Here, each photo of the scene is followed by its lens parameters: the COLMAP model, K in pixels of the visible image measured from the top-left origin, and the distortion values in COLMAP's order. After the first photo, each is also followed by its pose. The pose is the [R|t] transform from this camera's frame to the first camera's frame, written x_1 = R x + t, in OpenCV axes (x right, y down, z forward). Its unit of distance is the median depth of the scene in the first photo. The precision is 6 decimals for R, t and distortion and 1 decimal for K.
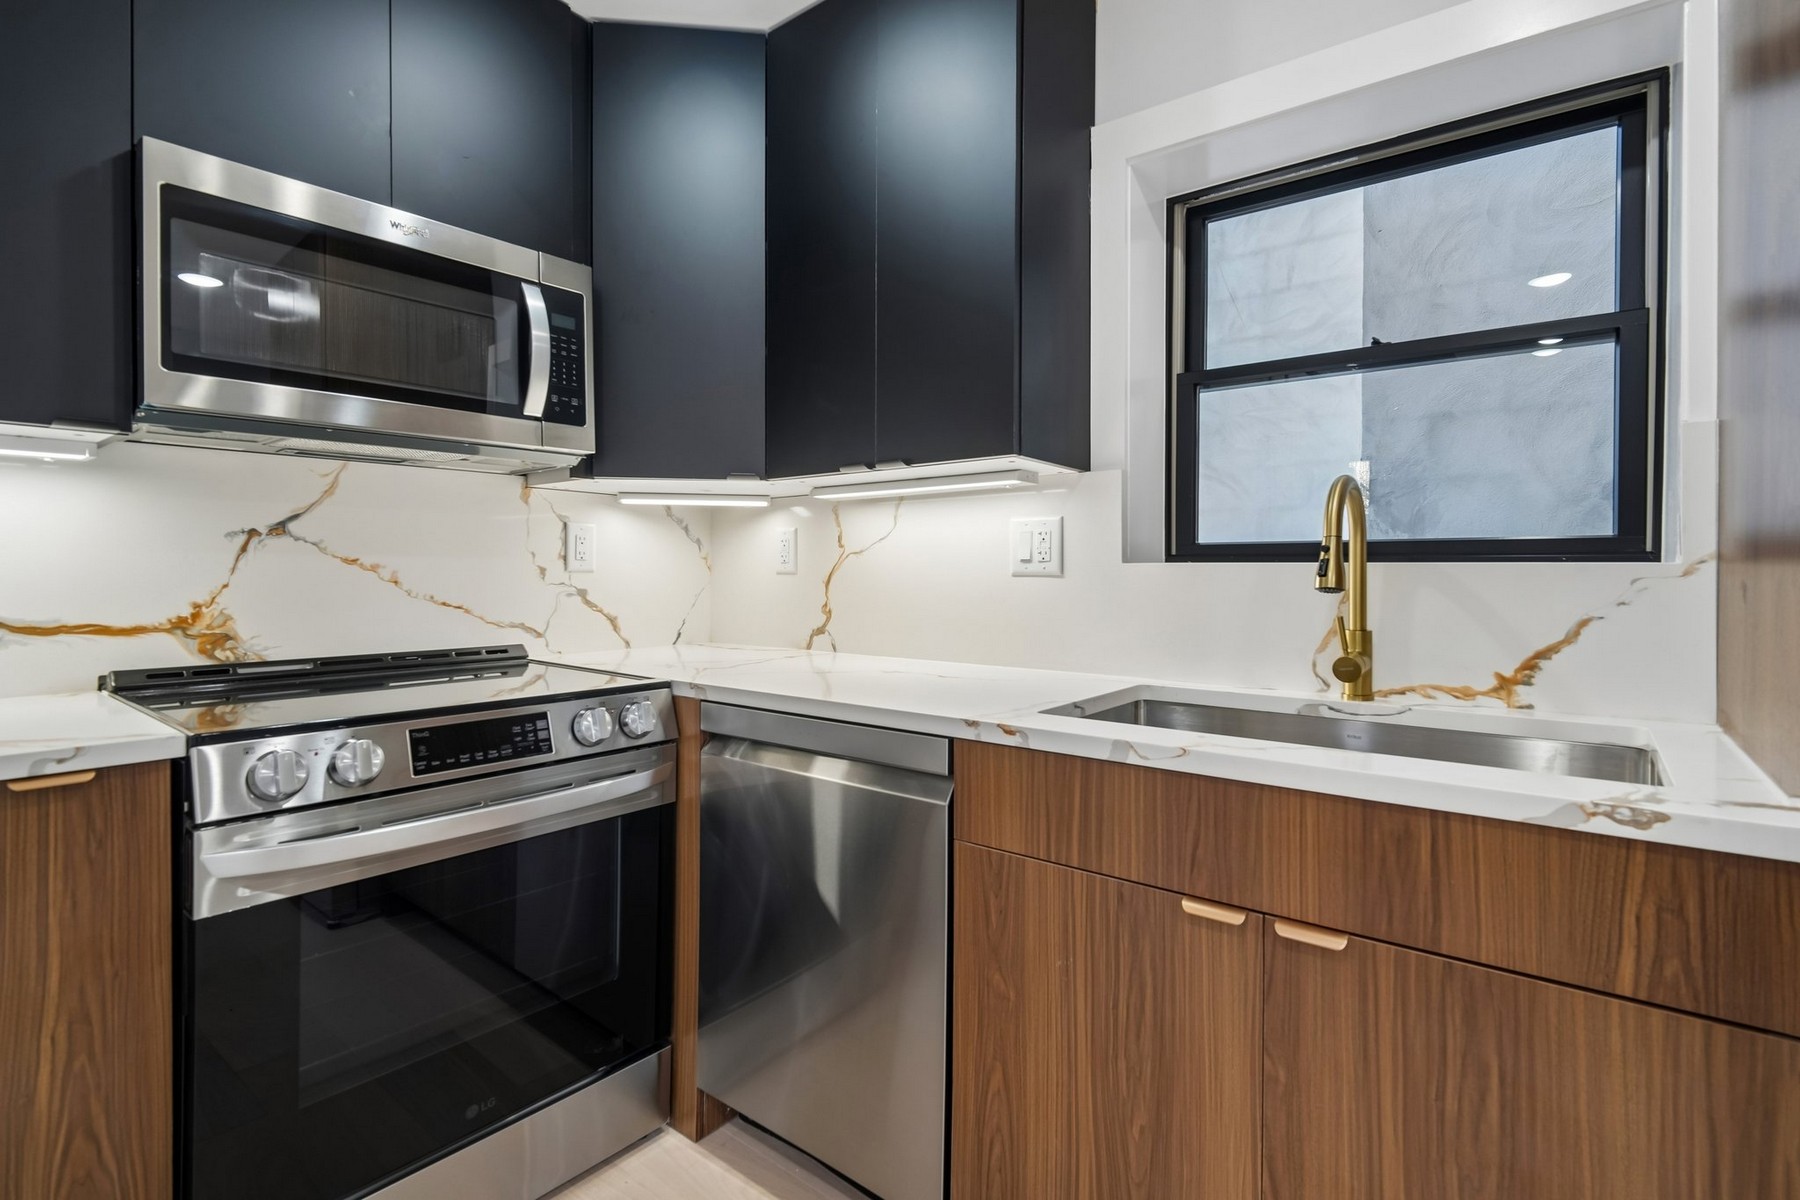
lens RADIAL K [[846.7, 0, 904.8], [0, 846.7, 568.4], [0, 0, 1]] dist [0.000307, -0.003298]
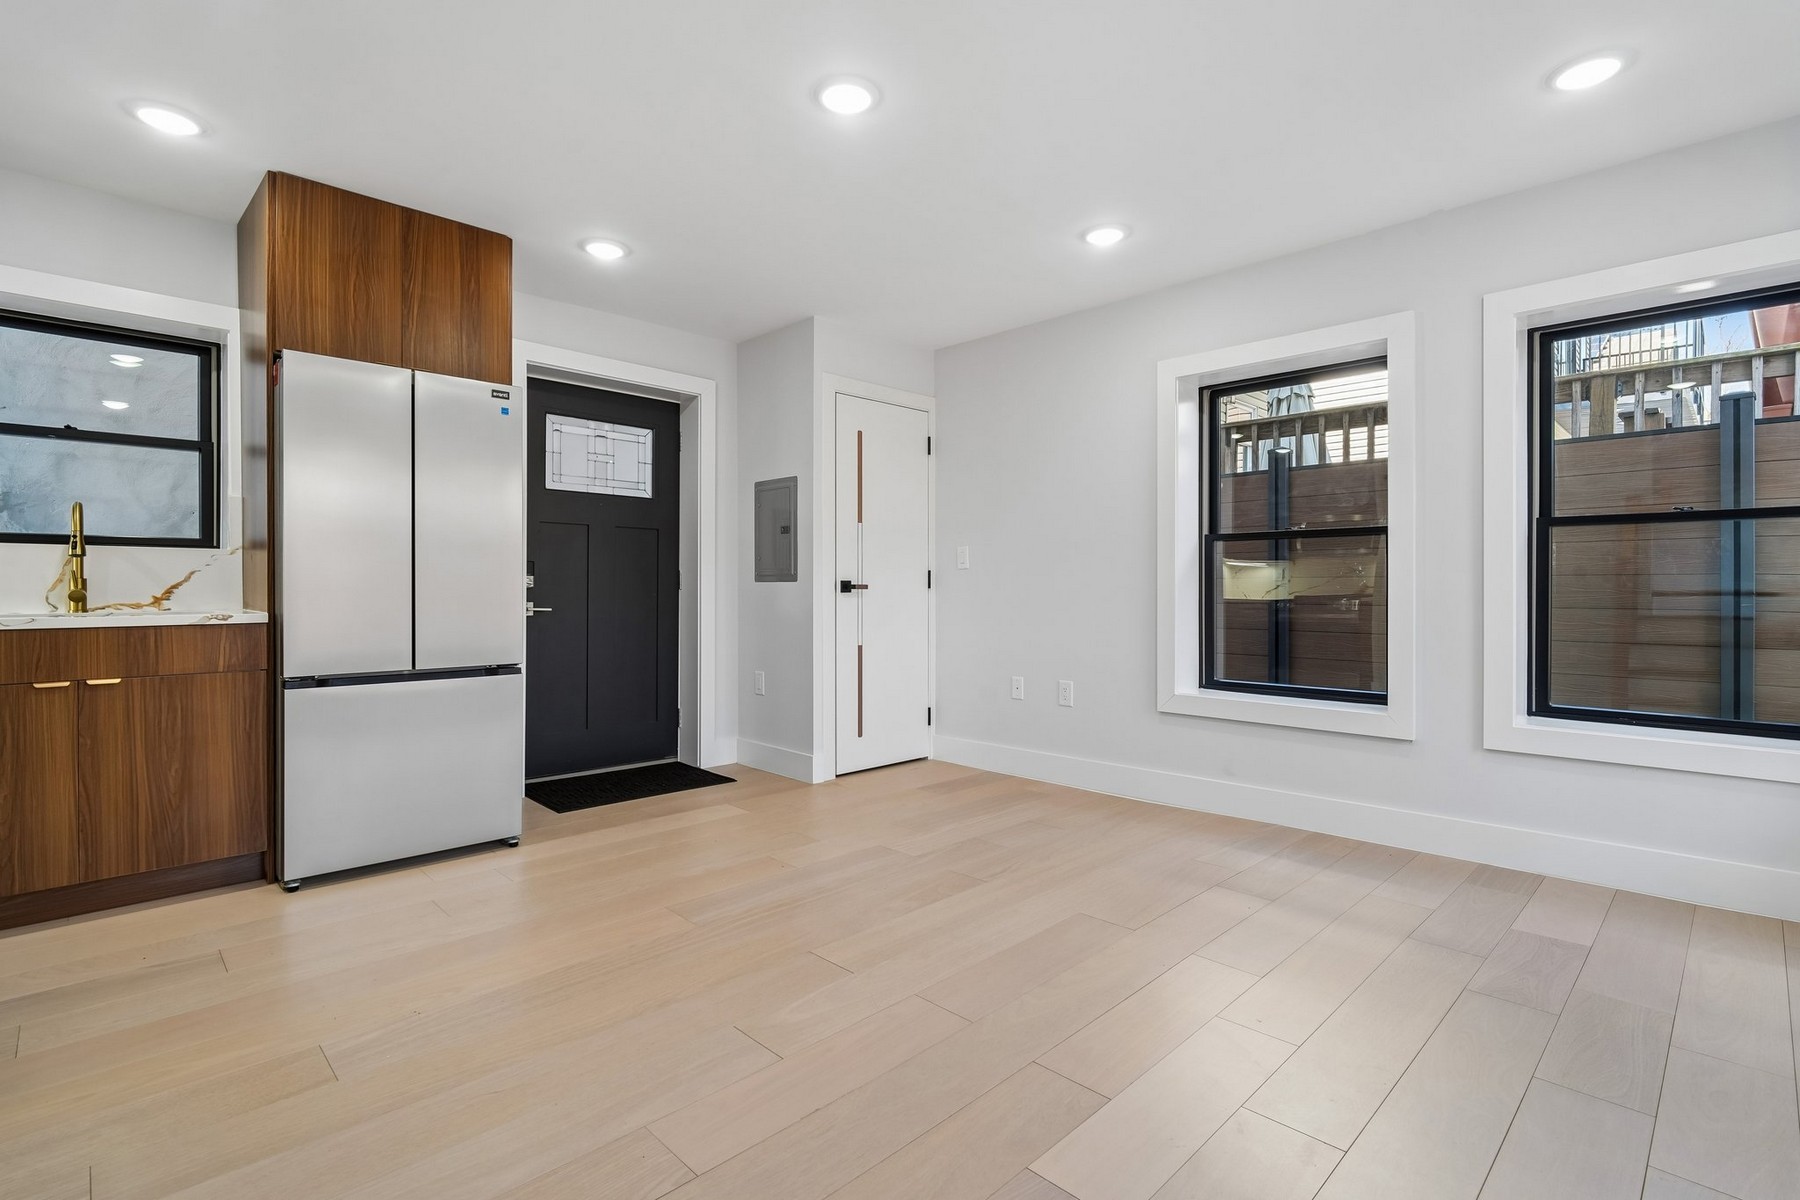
lens RADIAL K [[846.7, 0, 925.7], [0, 846.7, 595.6], [0, 0, 1]] dist [0.000307, -0.003298]
pose [[0.114761, -0.010802, 0.993334, -1.166299], [-0.000960, 0.999939, 0.010985, 0.084985], [-0.993393, -0.002214, 0.114744, -1.172319]]
